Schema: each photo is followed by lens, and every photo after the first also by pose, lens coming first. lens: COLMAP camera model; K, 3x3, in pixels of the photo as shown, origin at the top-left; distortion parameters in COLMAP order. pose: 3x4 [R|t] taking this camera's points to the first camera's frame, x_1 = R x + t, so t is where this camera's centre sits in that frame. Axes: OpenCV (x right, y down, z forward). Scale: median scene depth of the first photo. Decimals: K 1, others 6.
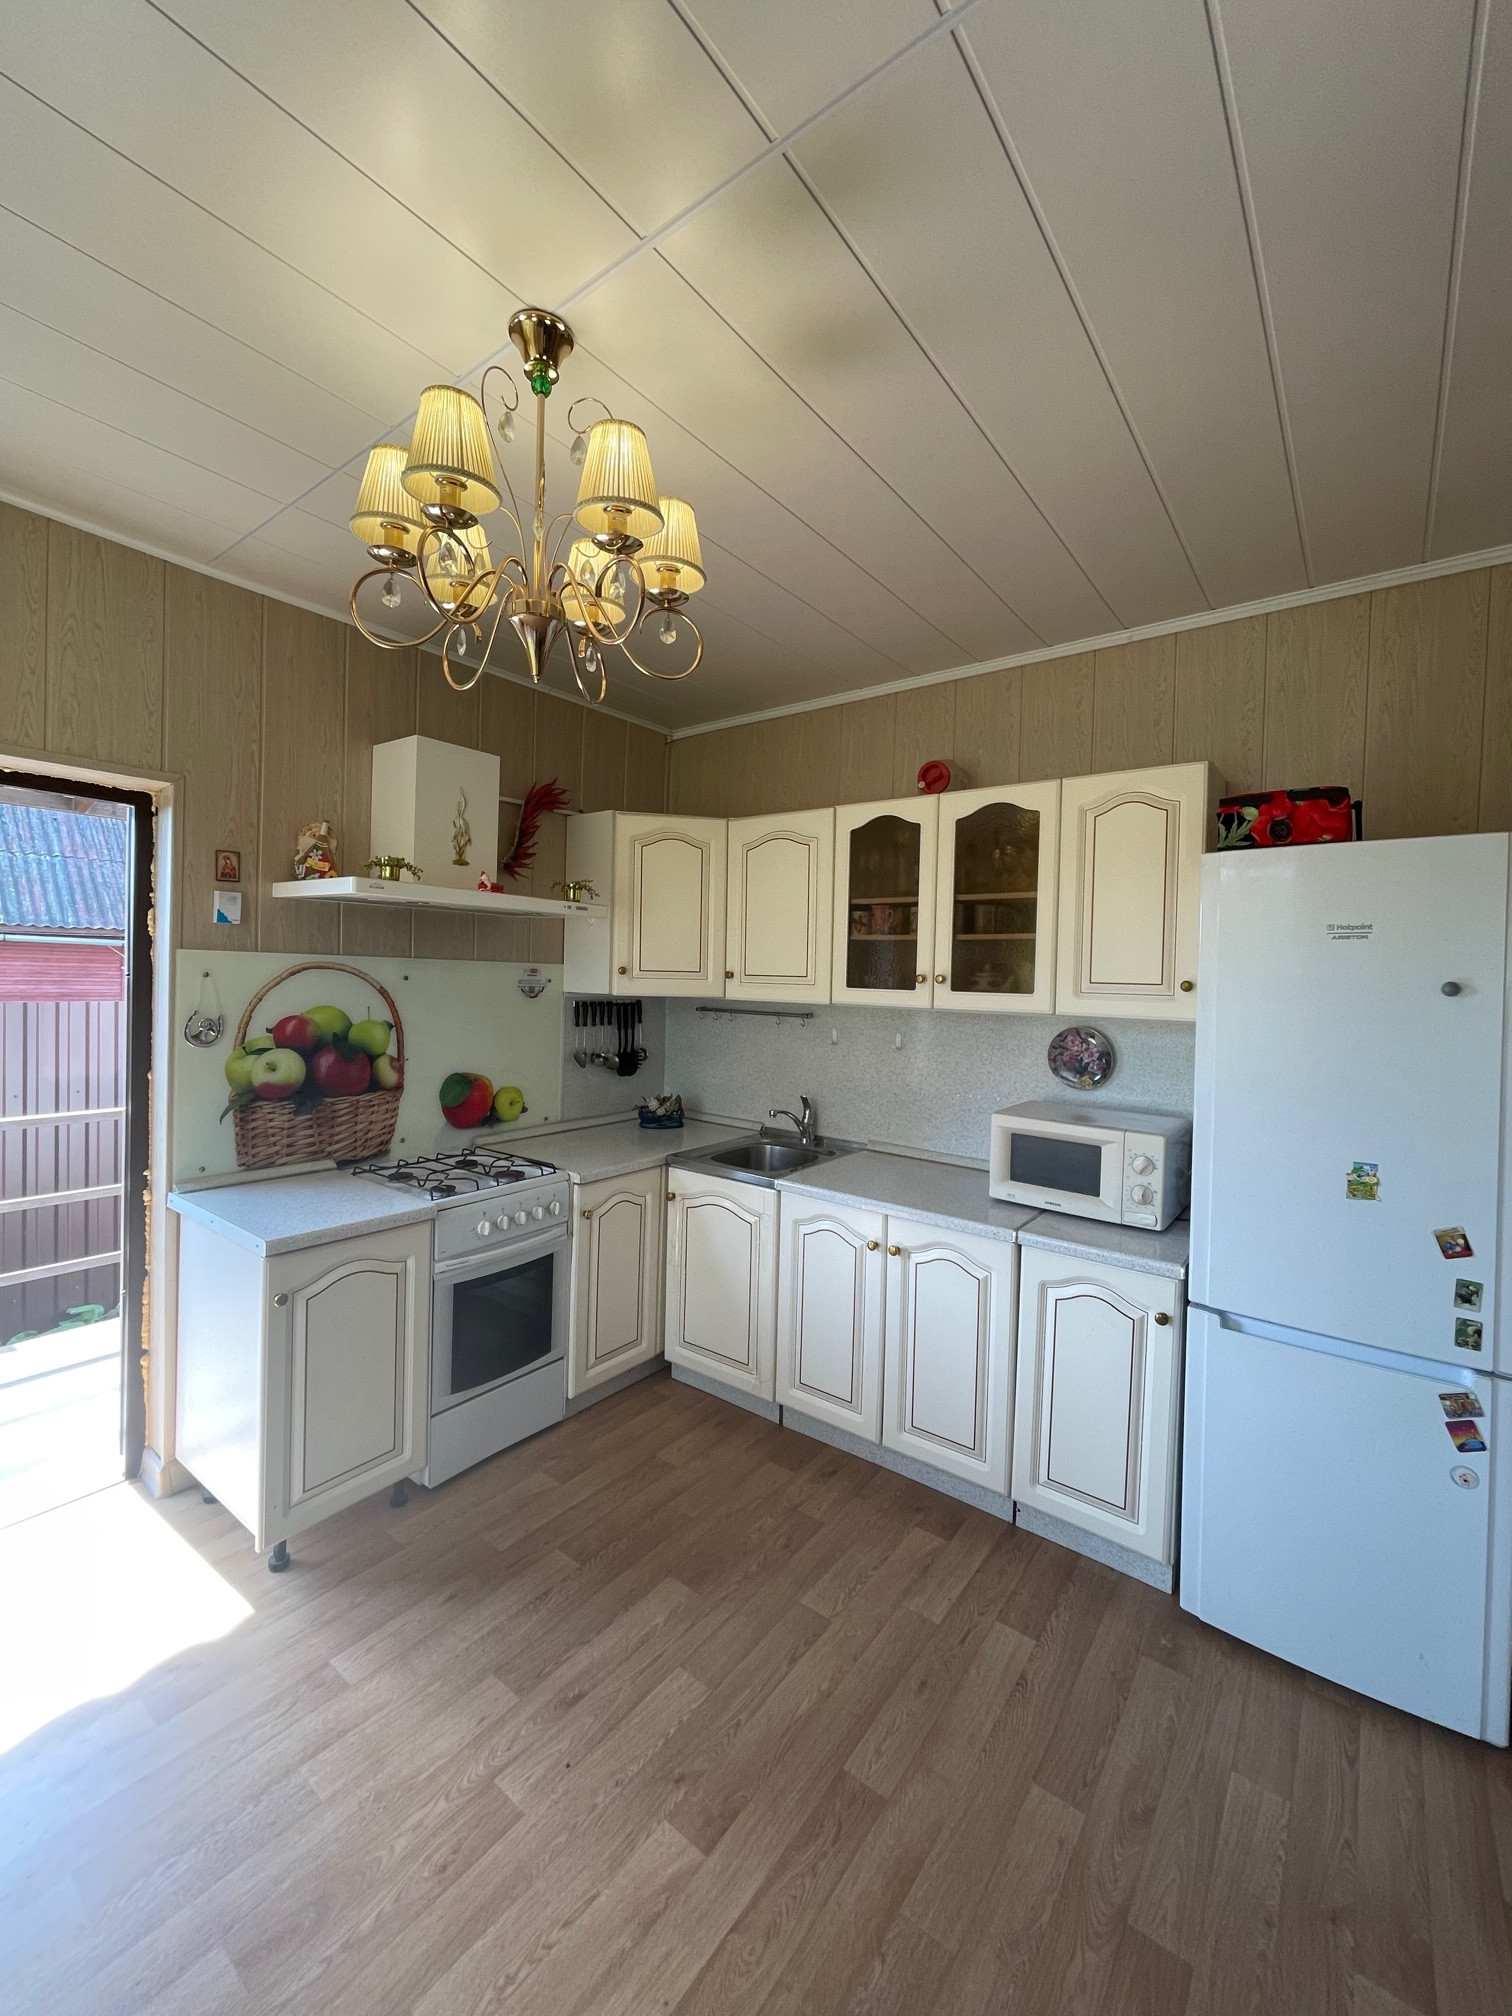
lens RADIAL K [[805.5, 0, 766.1], [0, 805.5, 995.1], [0, 0, 1]] dist [-0.005408, -0.000521]
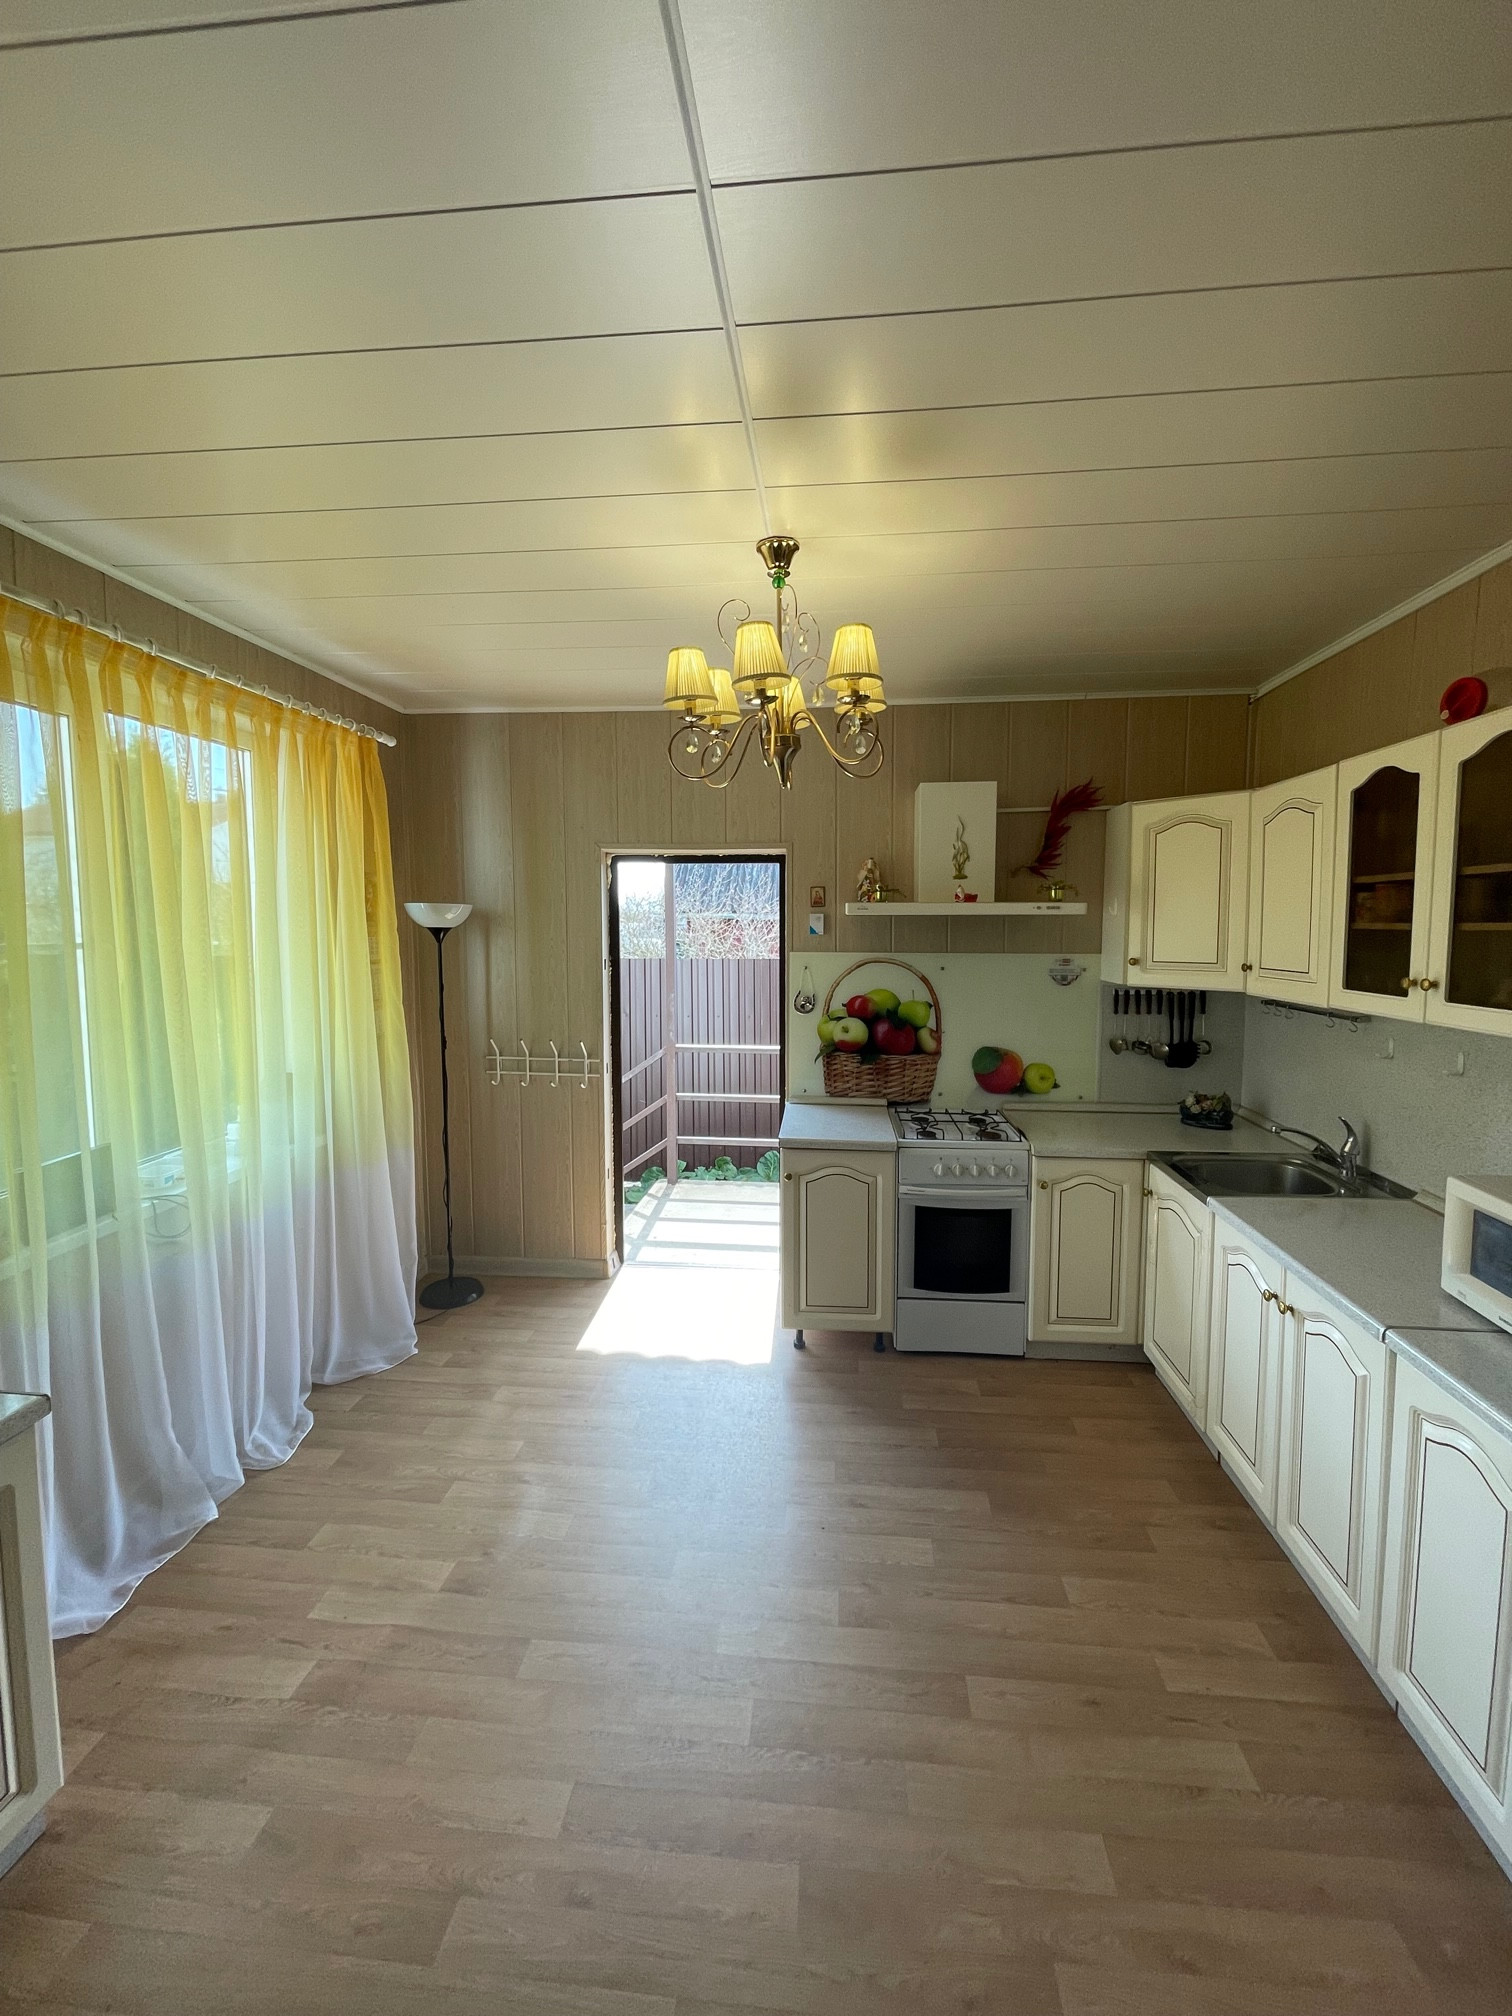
lens RADIAL K [[805.5, 0, 765.8], [0, 805.5, 992.6], [0, 0, 1]] dist [-0.005408, -0.000521]
pose [[0.522879, 0.042296, -0.851357, 0.558267], [-0.004788, 0.998898, 0.046686, -0.046605], [0.852393, -0.020335, 0.522506, 0.104905]]
